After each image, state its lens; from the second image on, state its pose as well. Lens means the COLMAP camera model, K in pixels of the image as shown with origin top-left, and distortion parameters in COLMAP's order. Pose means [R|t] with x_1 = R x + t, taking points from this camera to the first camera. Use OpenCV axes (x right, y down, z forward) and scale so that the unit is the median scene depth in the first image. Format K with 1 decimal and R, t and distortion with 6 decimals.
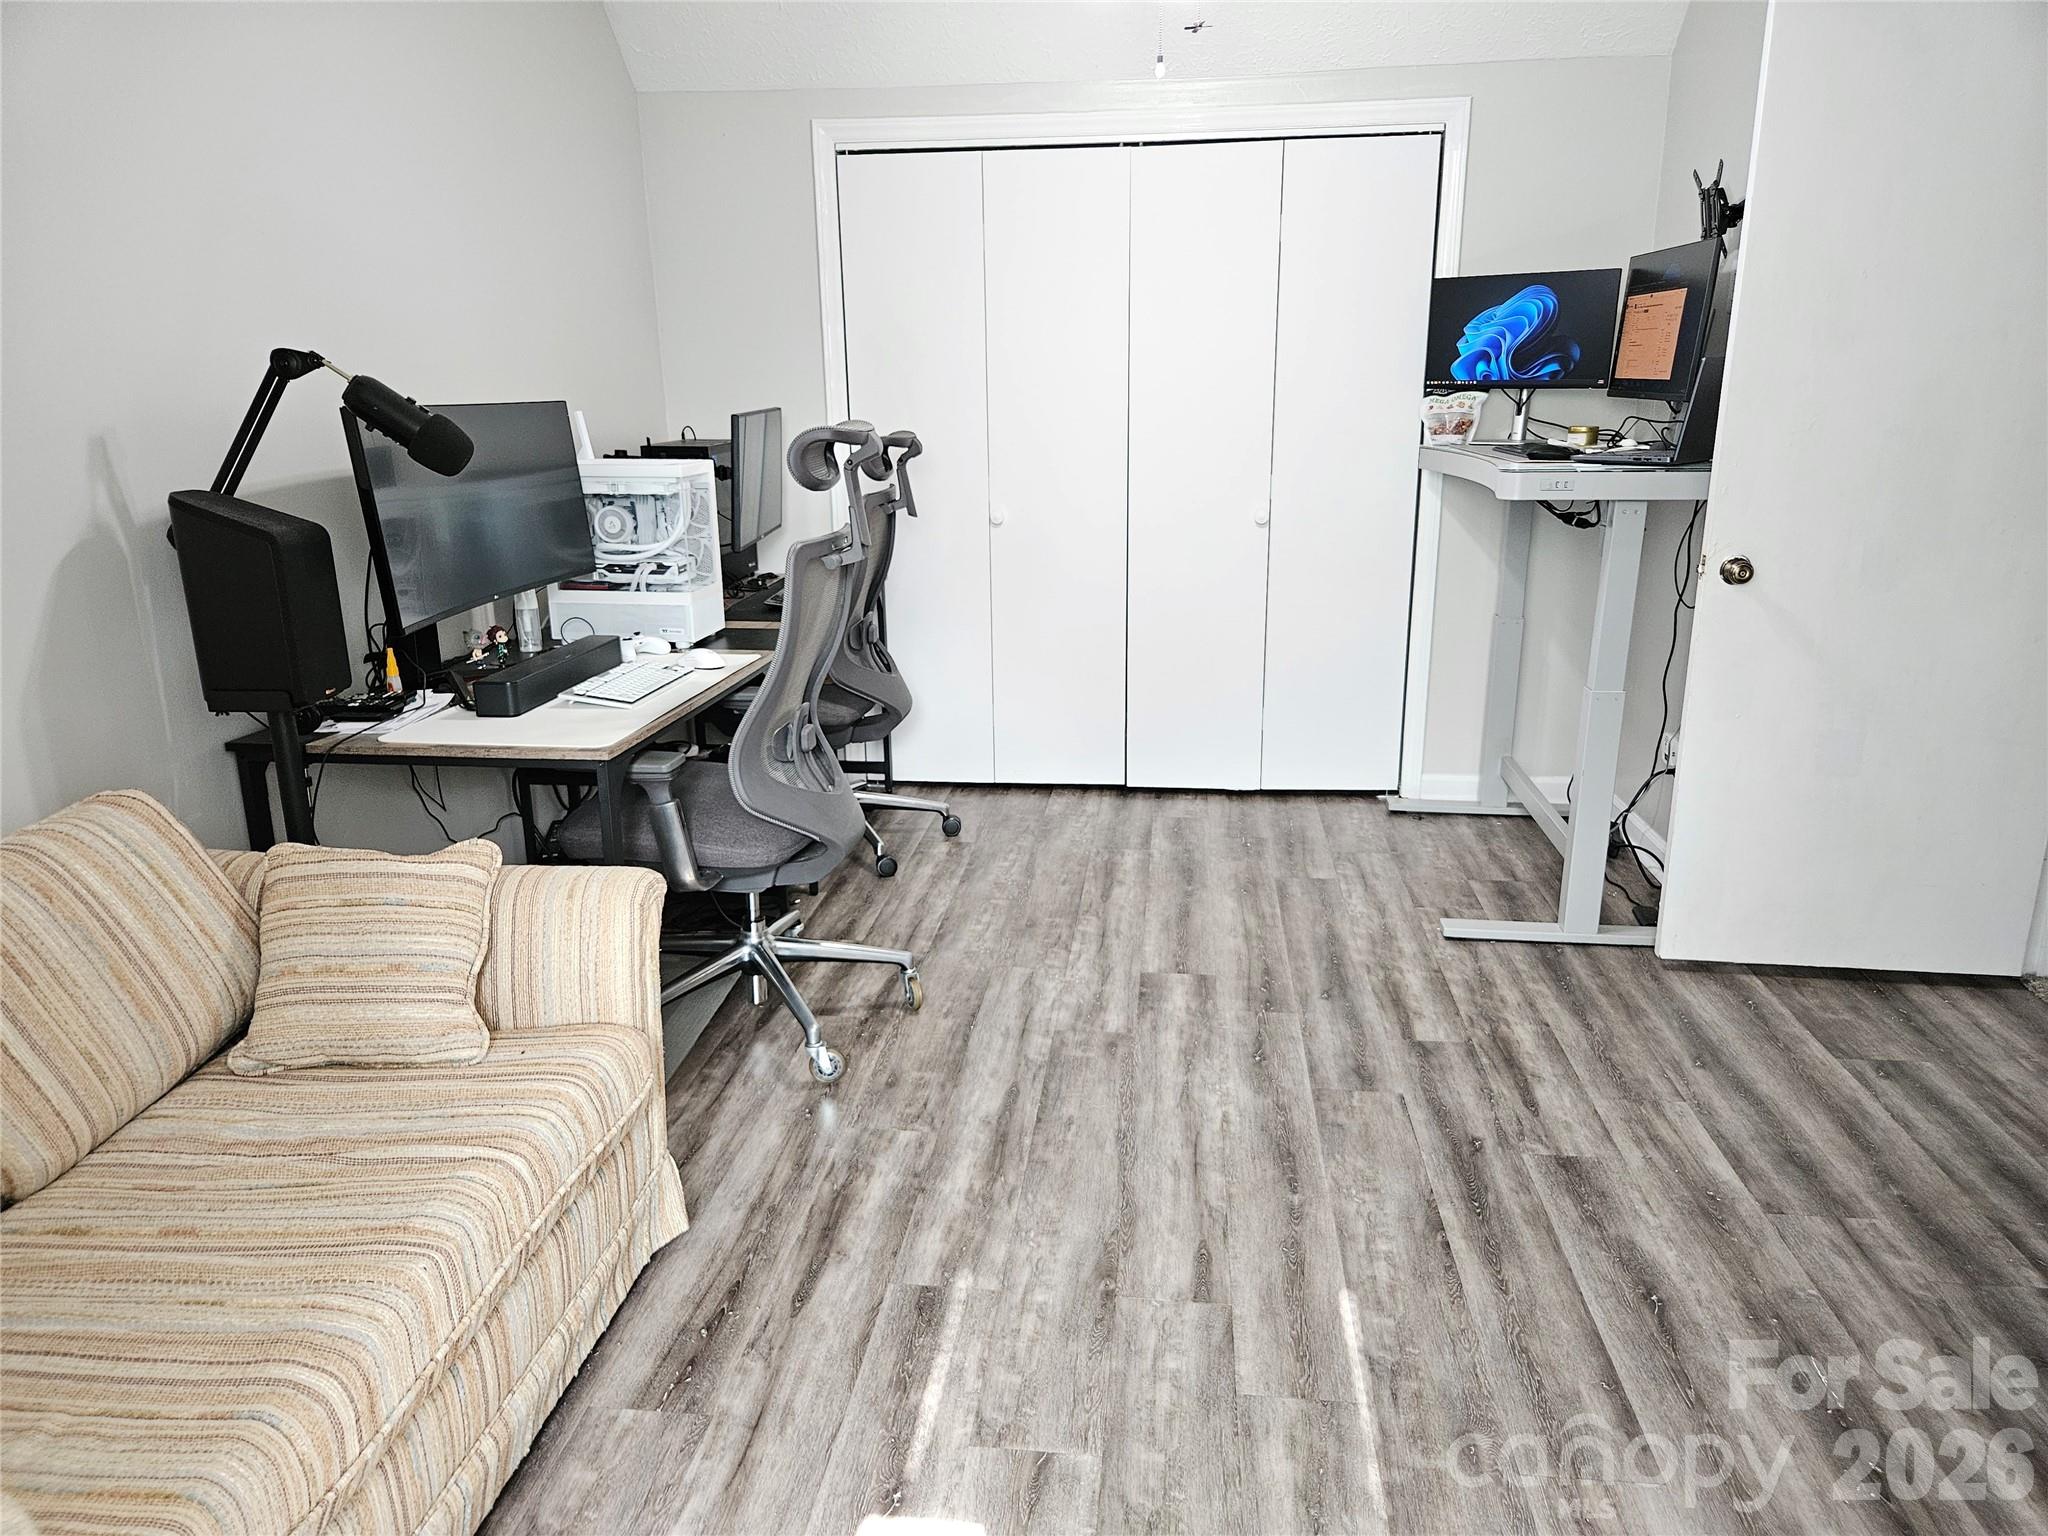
lens RADIAL K [[1365.9, 0, 1030.0], [0, 1365.9, 767.6], [0, 0, 1]] dist [0.062925, -0.049161]
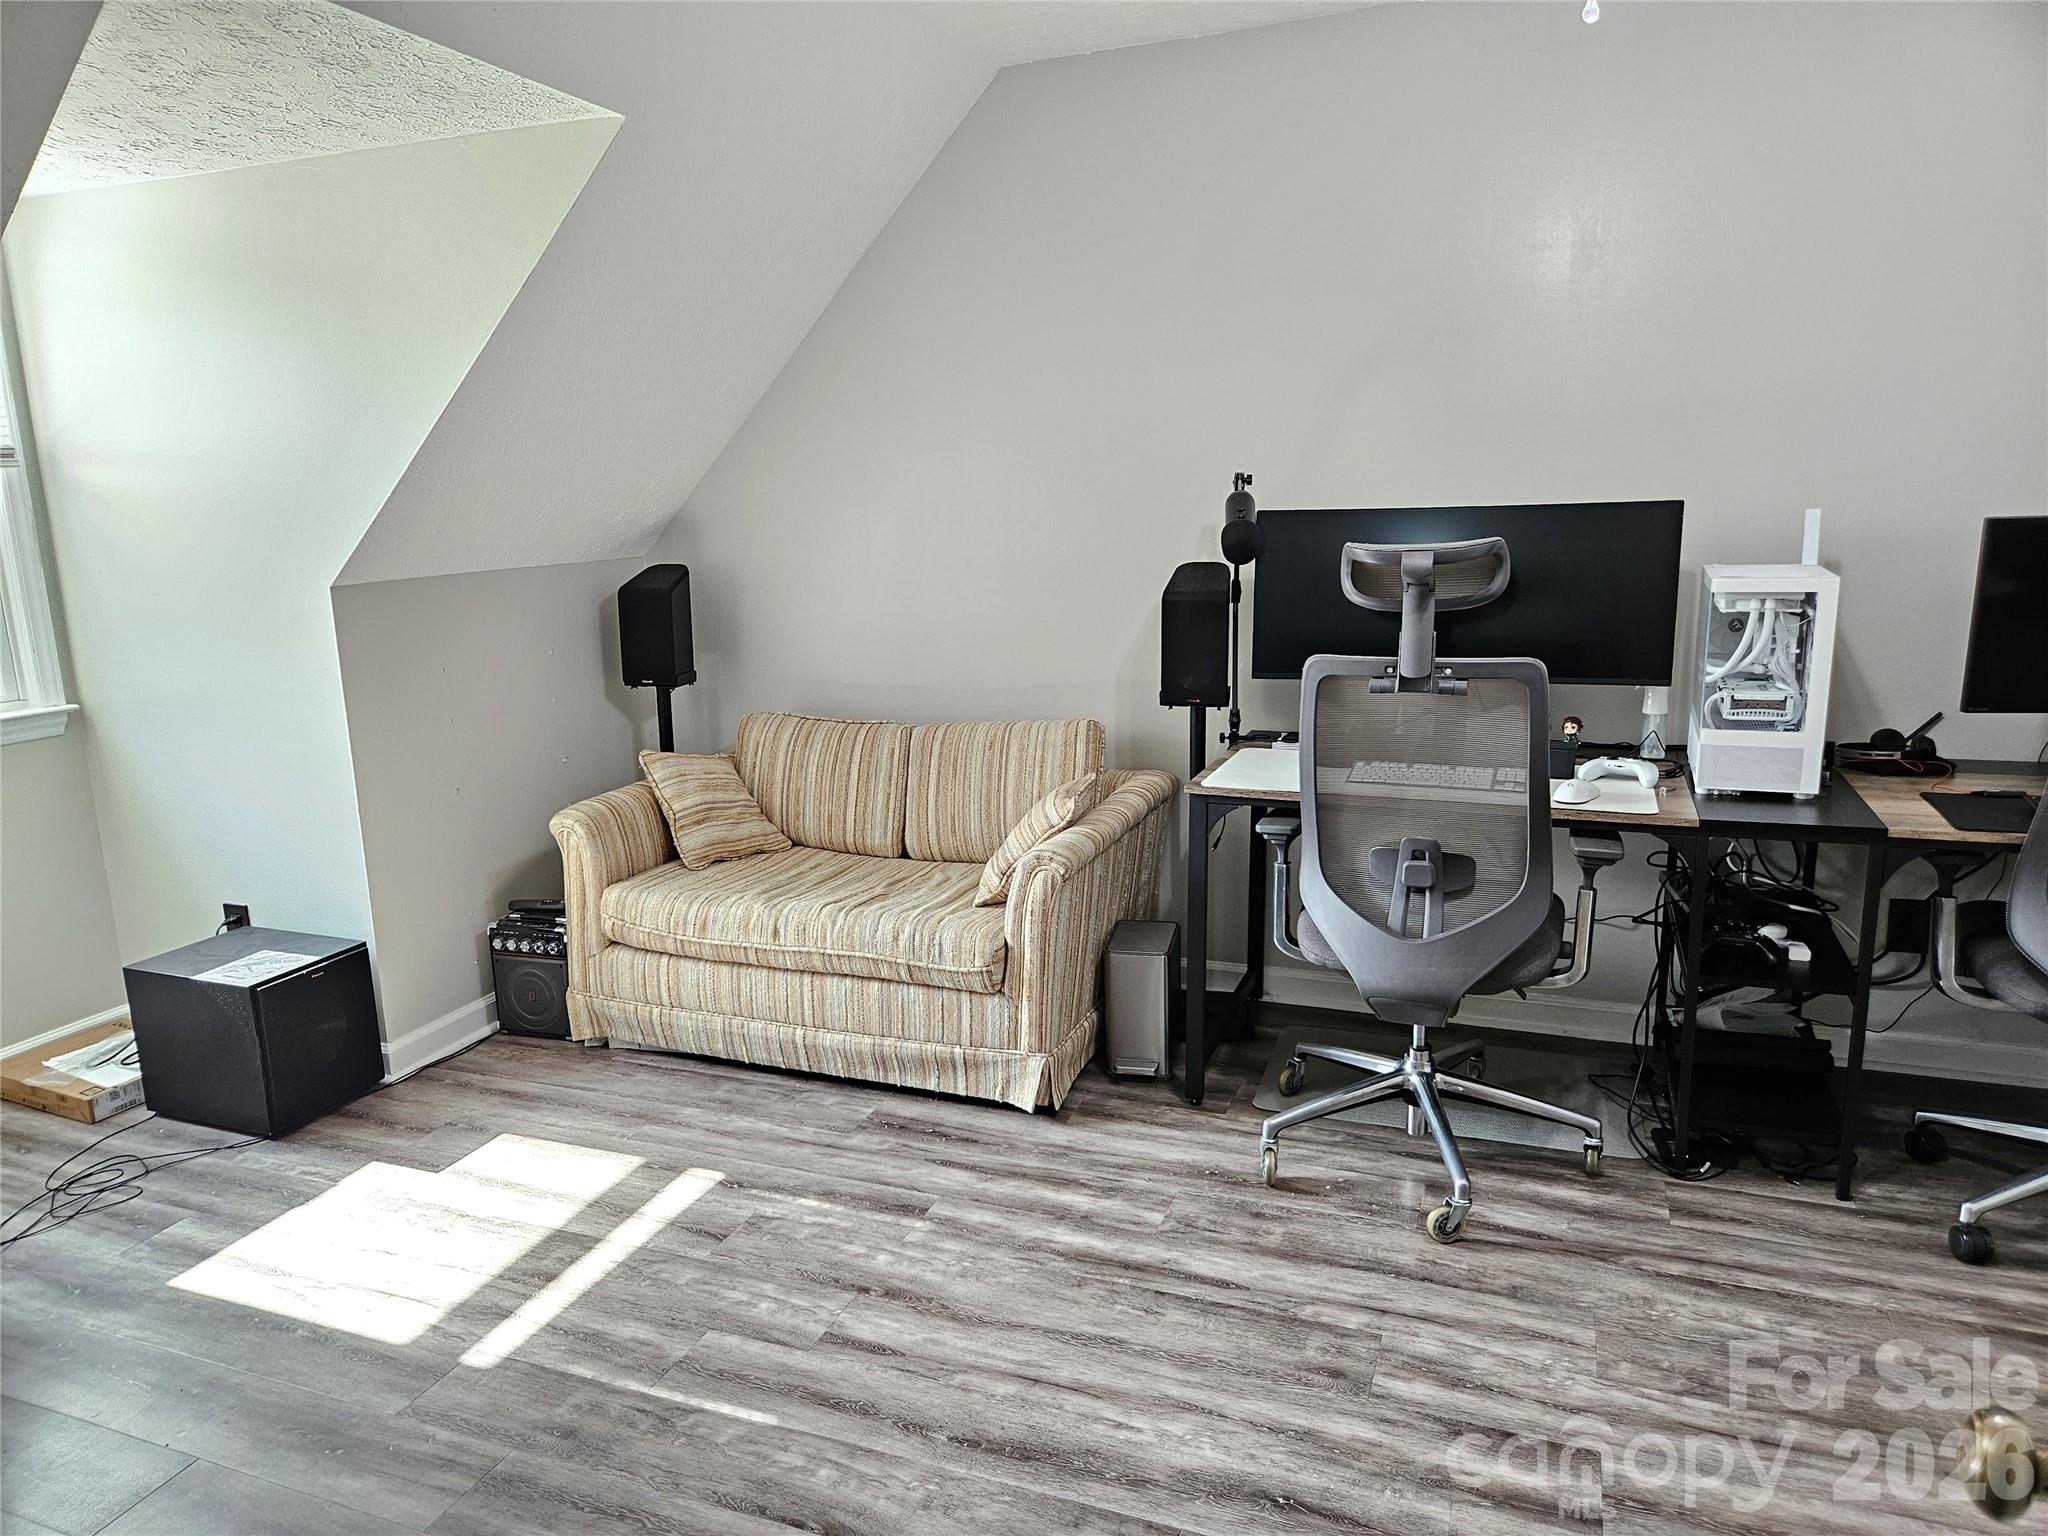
lens RADIAL K [[1365.9, 0, 1018.3], [0, 1365.9, 772.5], [0, 0, 1]] dist [0.062925, -0.049161]
pose [[-0.253285, 0.217135, -0.942708, 0.922737], [-0.230331, 0.932924, 0.276767, -0.338877], [0.939571, 0.287236, -0.186283, 1.092316]]
